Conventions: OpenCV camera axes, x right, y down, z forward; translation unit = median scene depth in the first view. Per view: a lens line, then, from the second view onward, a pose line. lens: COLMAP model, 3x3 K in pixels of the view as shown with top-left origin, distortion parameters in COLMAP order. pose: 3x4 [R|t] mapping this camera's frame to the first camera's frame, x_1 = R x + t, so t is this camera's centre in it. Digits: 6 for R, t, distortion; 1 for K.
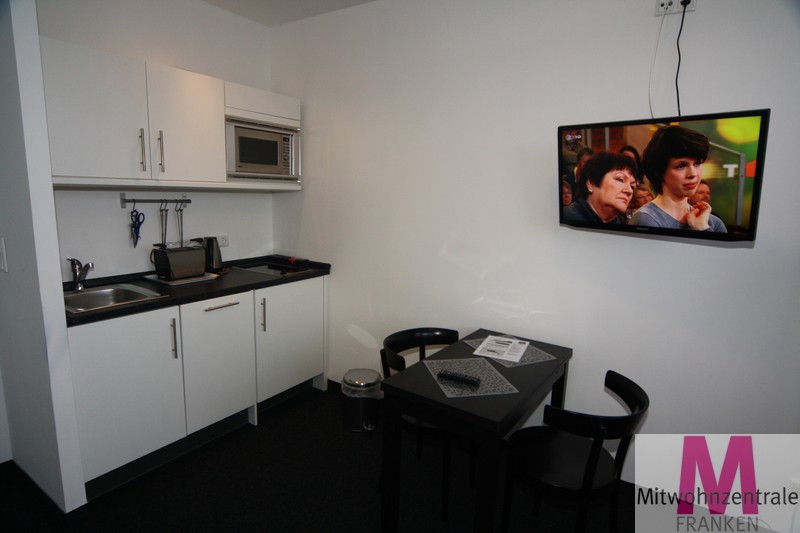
lens RADIAL K [[450.5, 0, 396.5], [0, 450.5, 269.0], [0, 0, 1]] dist [-0.004191, -0.000699]
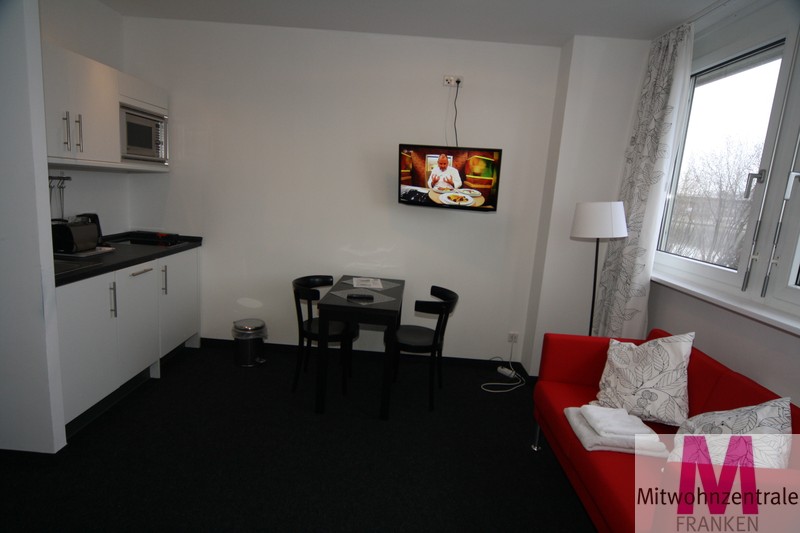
lens RADIAL K [[450.5, 0, 396.5], [0, 450.5, 269.0], [0, 0, 1]] dist [-0.004191, -0.000699]
pose [[0.846536, -0.066397, 0.528174, -0.405100], [0.047901, 0.997667, 0.048643, 0.046026], [-0.530172, -0.015878, 0.847742, -0.300692]]
